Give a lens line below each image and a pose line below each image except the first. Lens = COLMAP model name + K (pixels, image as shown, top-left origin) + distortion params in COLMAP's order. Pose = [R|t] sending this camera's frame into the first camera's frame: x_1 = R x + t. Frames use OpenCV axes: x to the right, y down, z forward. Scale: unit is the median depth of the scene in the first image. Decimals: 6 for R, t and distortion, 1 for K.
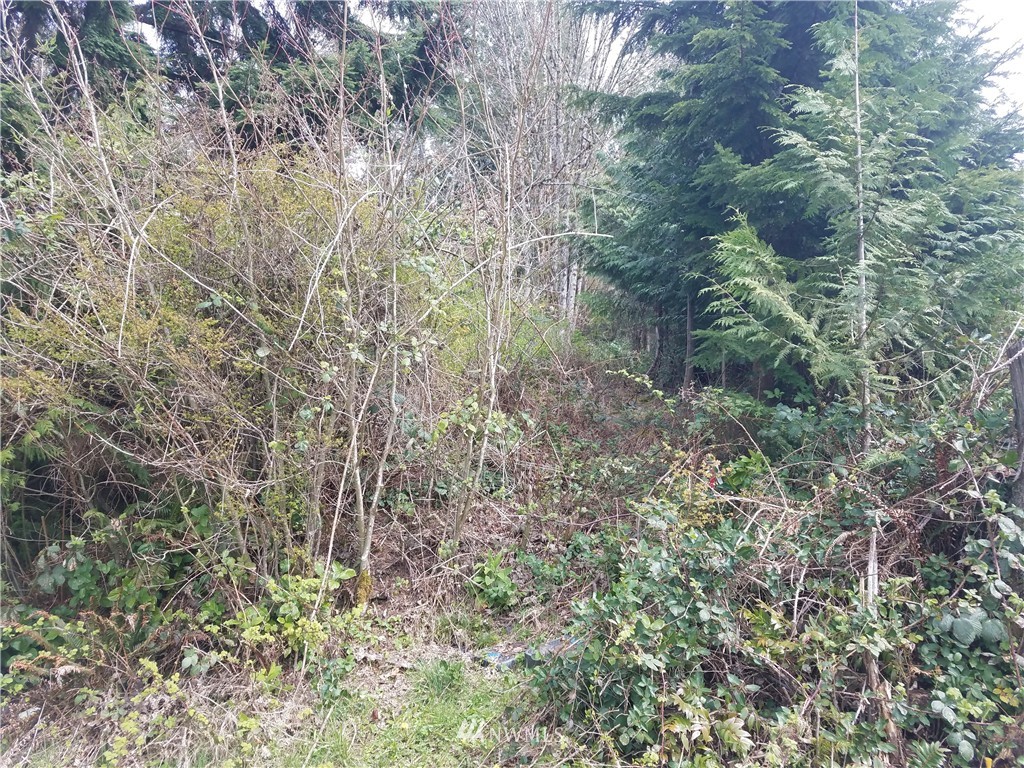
lens RADIAL K [[765.6, 0, 512.4], [0, 765.6, 382.5], [0, 0, 1]] dist [0.004636, -0.004919]
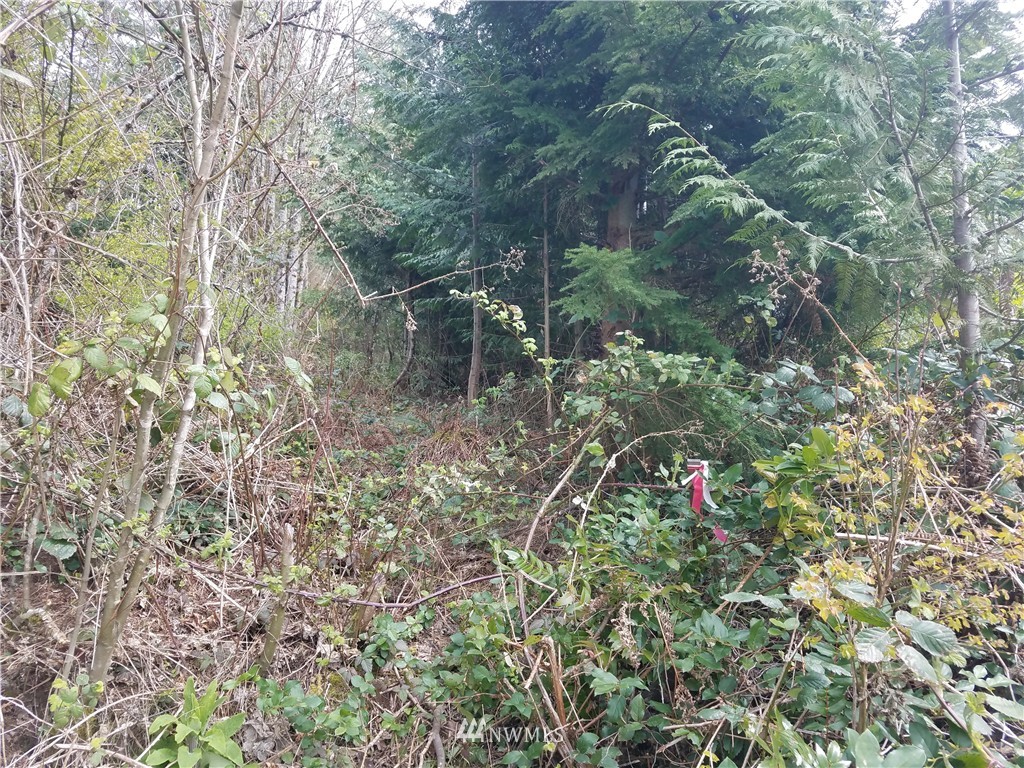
lens RADIAL K [[765.6, 0, 516.4], [0, 765.6, 389.2], [0, 0, 1]] dist [0.004636, -0.004919]
pose [[0.927260, 0.022317, 0.373751, -0.022414], [-0.008373, 0.999208, -0.038890, 0.065528], [-0.374324, 0.032931, 0.926713, 0.492140]]
